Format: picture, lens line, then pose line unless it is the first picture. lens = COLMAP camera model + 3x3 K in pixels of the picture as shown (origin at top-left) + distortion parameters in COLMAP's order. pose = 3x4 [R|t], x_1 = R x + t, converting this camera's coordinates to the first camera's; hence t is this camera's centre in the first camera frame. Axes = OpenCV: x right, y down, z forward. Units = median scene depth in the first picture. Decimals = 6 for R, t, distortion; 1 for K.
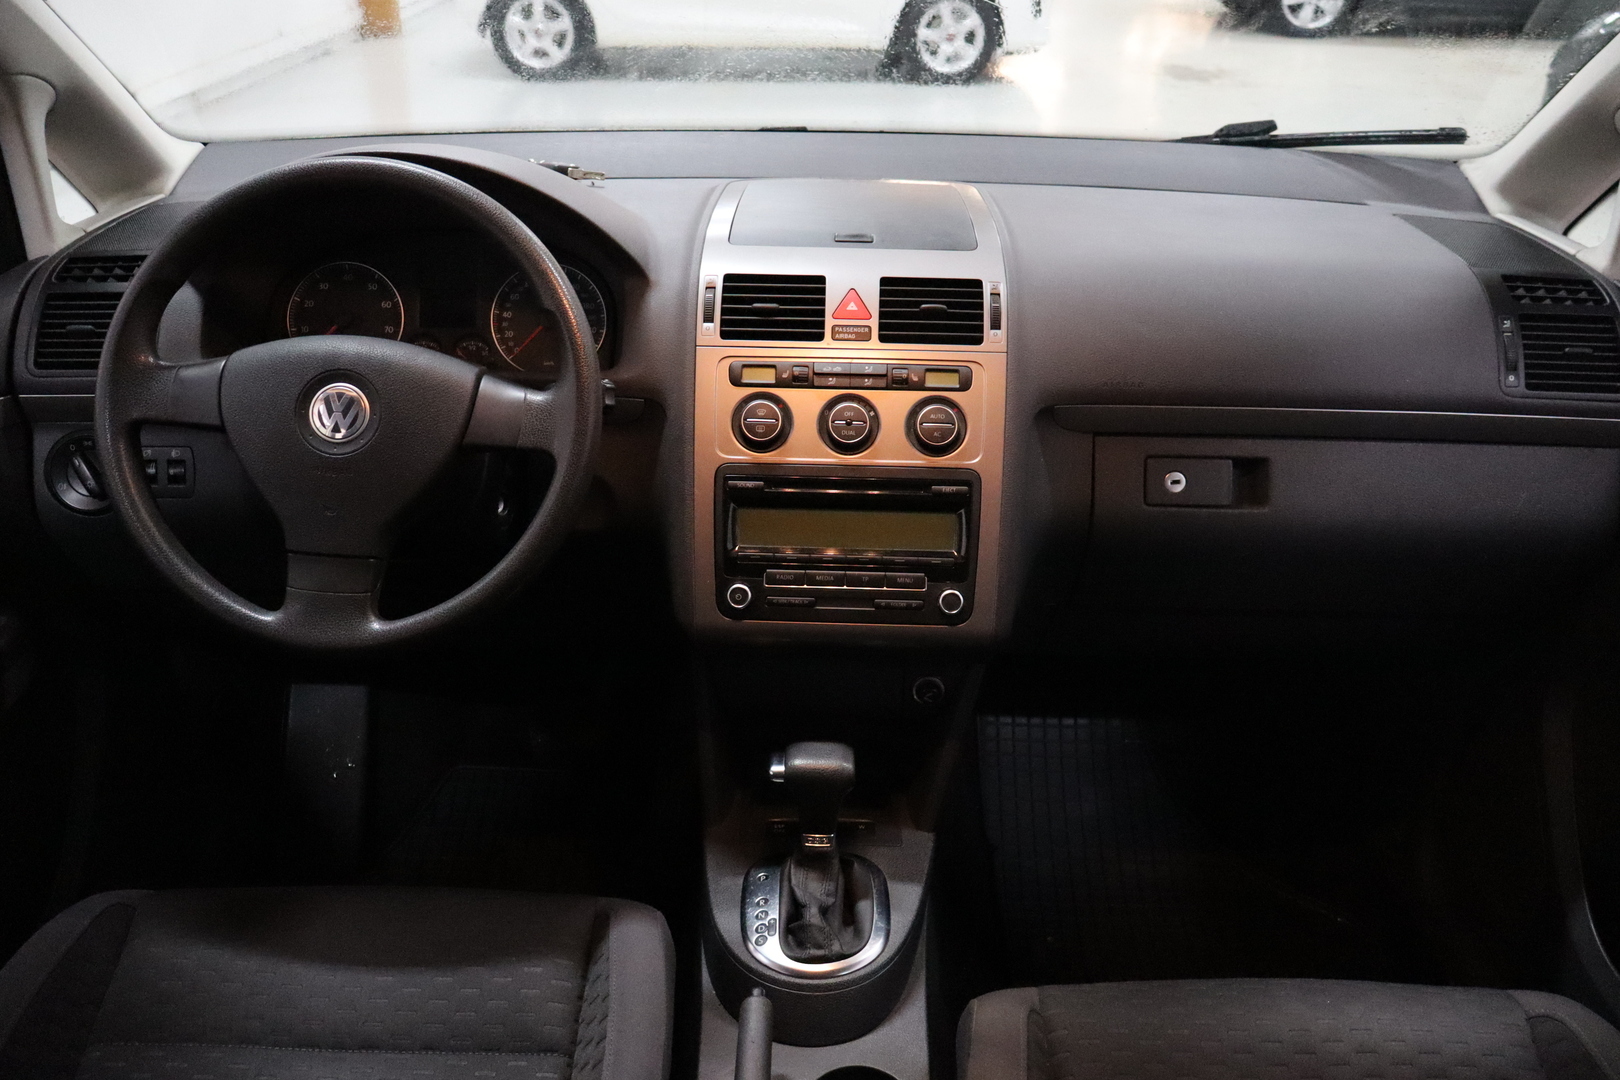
lens RADIAL K [[1303.2, 0, 810.0], [0, 1303.2, 540.0], [0, 0, 1]] dist [-0.008629, -0.008177]
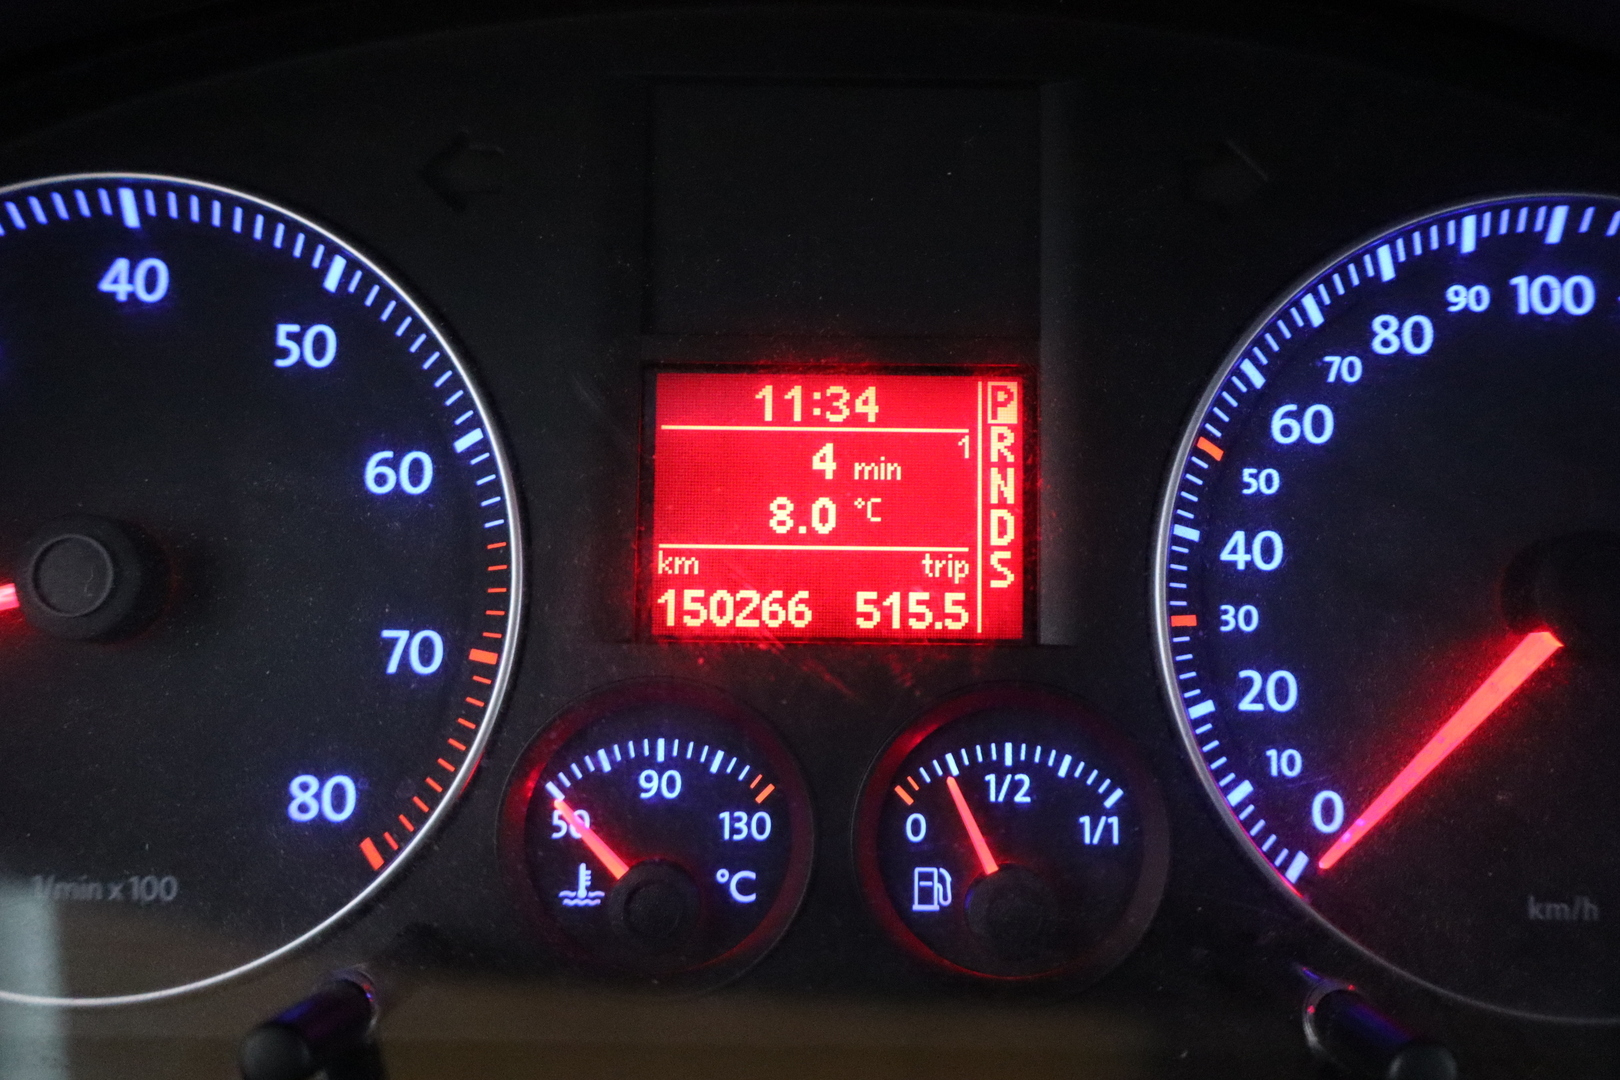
lens RADIAL K [[1542.1, 0, 810.0], [0, 1542.1, 540.0], [0, 0, 1]] dist [-0.005136, -0.007403]
pose [[0.999679, 0.007589, -0.024158, -0.309959], [-0.008968, 0.998305, -0.057509, -0.184374], [0.023680, 0.057707, 0.998053, 0.934931]]
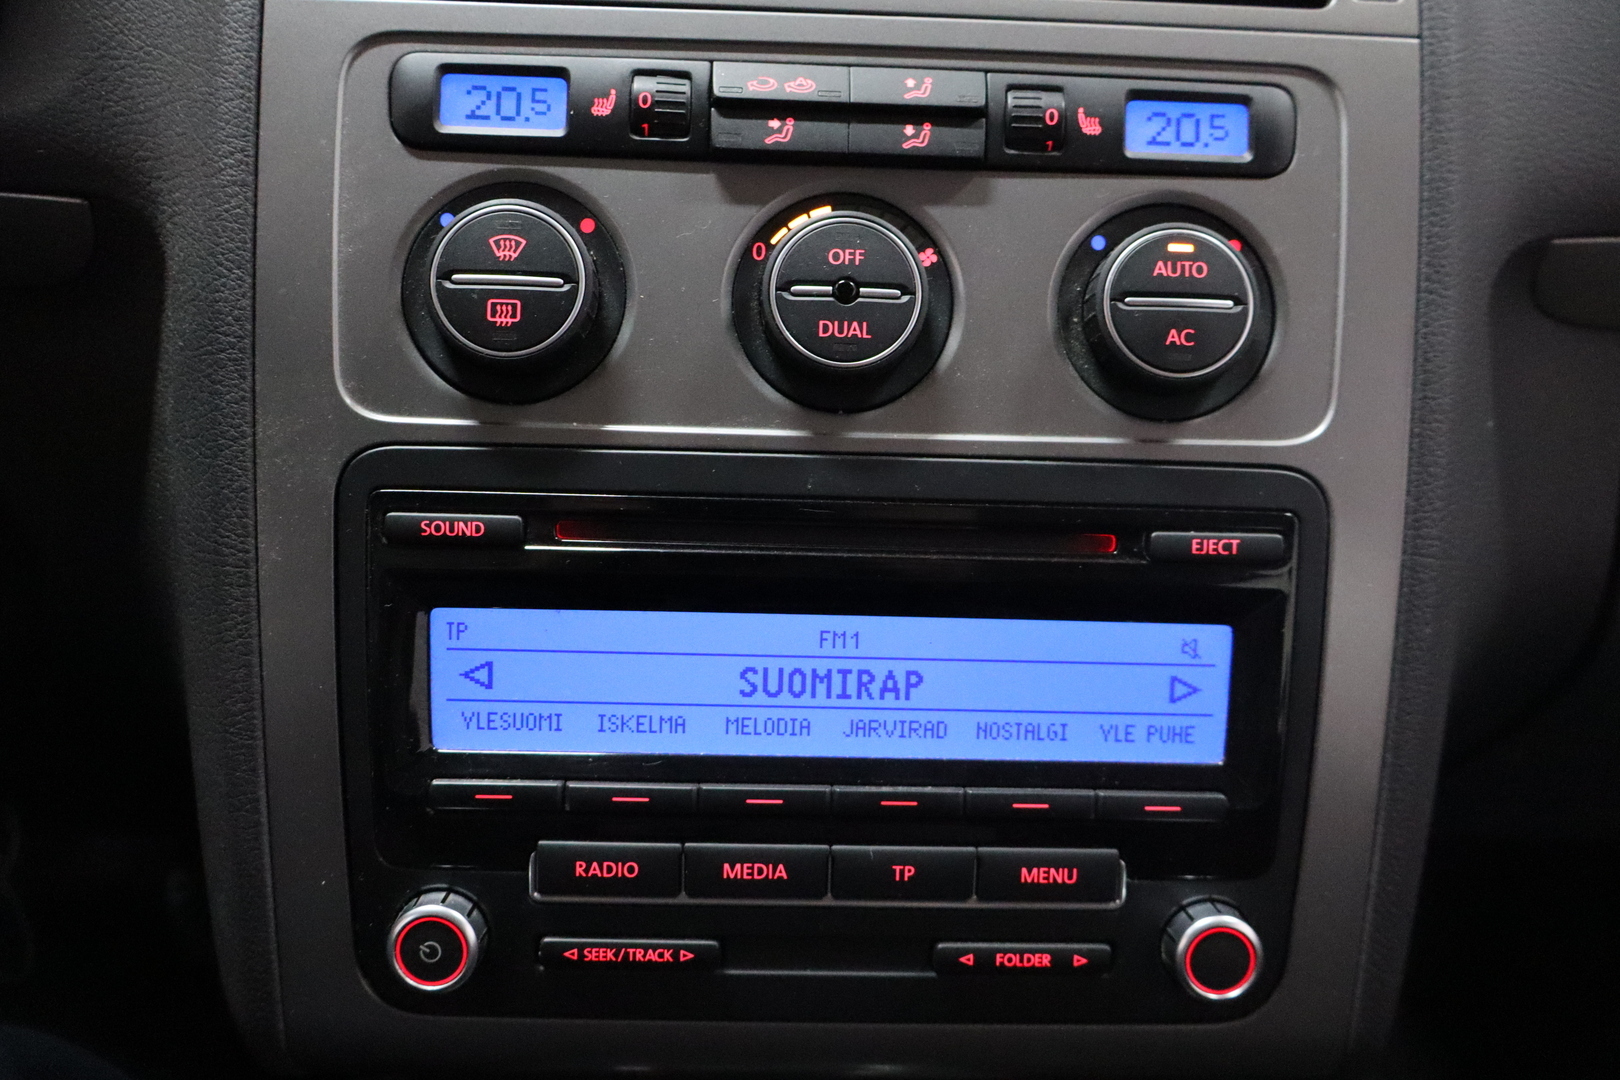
lens RADIAL K [[1434.2, 0, 810.0], [0, 1434.2, 540.0], [0, 0, 1]] dist [-0.000062, -0.001503]
pose [[0.996949, -0.004831, 0.077910, -0.000213], [-0.001860, 0.996329, 0.085587, -0.063995], [-0.078038, -0.085471, 0.993280, 0.700496]]
